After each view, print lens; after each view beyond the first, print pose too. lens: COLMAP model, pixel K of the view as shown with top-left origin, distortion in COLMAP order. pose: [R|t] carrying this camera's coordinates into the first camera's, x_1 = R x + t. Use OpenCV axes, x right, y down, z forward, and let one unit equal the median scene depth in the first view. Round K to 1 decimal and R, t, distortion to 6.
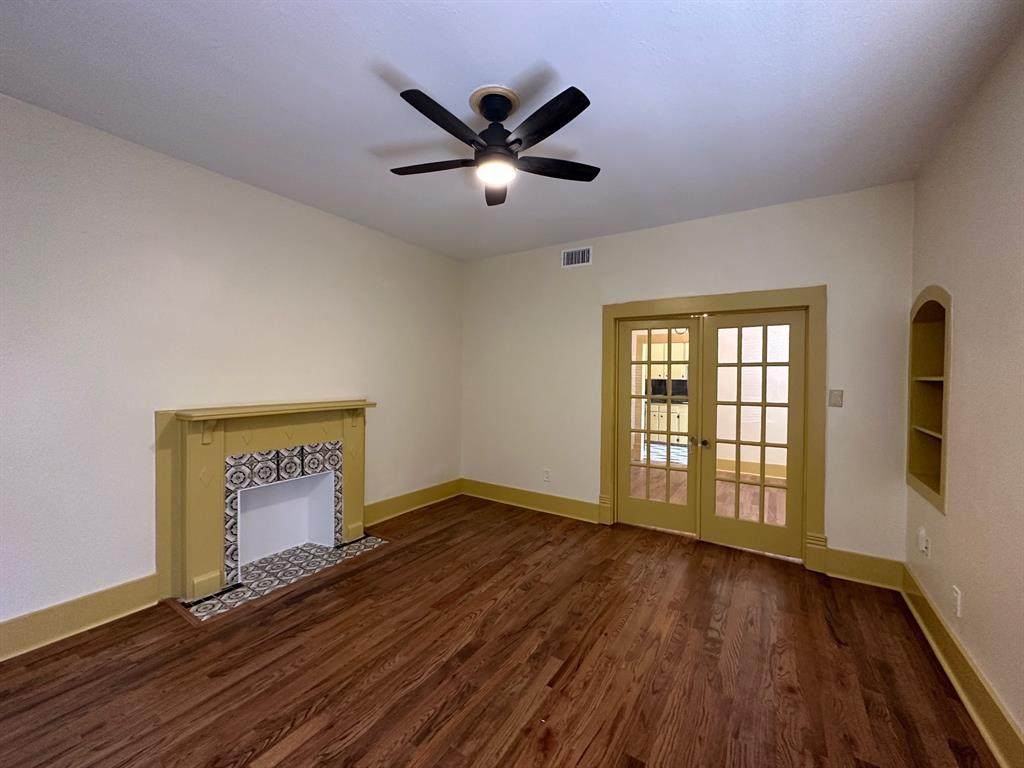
lens RADIAL K [[408.1, 0, 511.2], [0, 408.1, 379.1], [0, 0, 1]] dist [-0.003888, 0.000915]
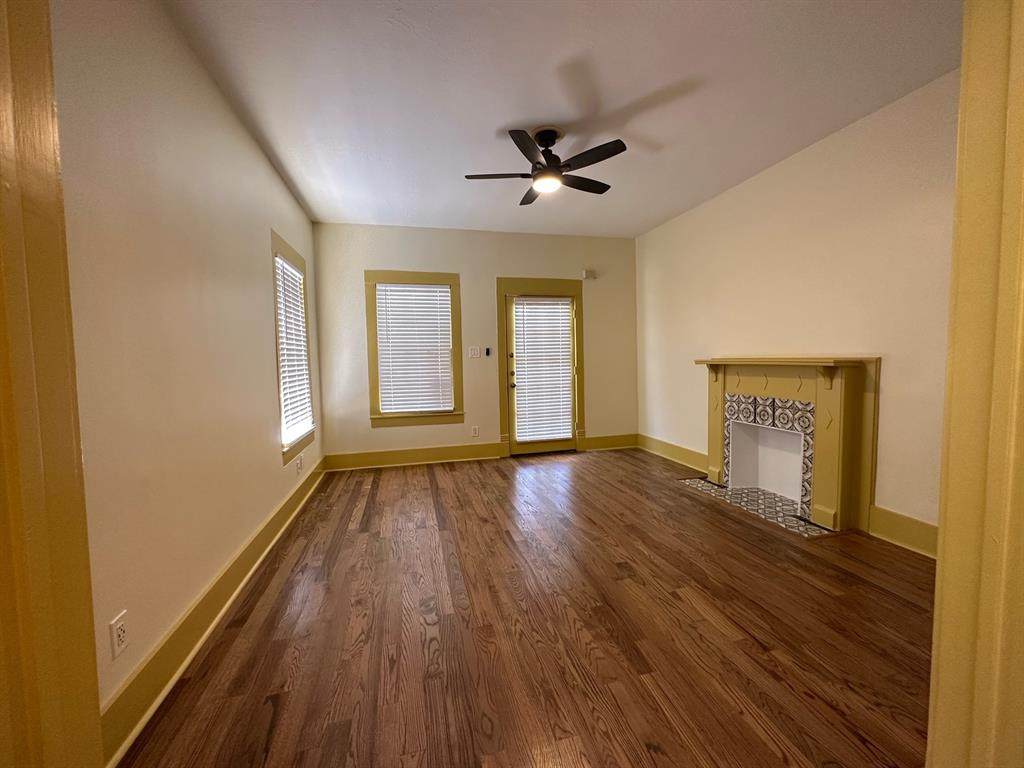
lens RADIAL K [[408.1, 0, 511.7], [0, 408.1, 384.5], [0, 0, 1]] dist [-0.003888, 0.000915]
pose [[-0.676020, 0.053232, -0.734958, 0.793571], [0.005581, 0.997729, 0.067131, 0.061385], [0.736862, 0.041280, -0.674781, 1.354367]]
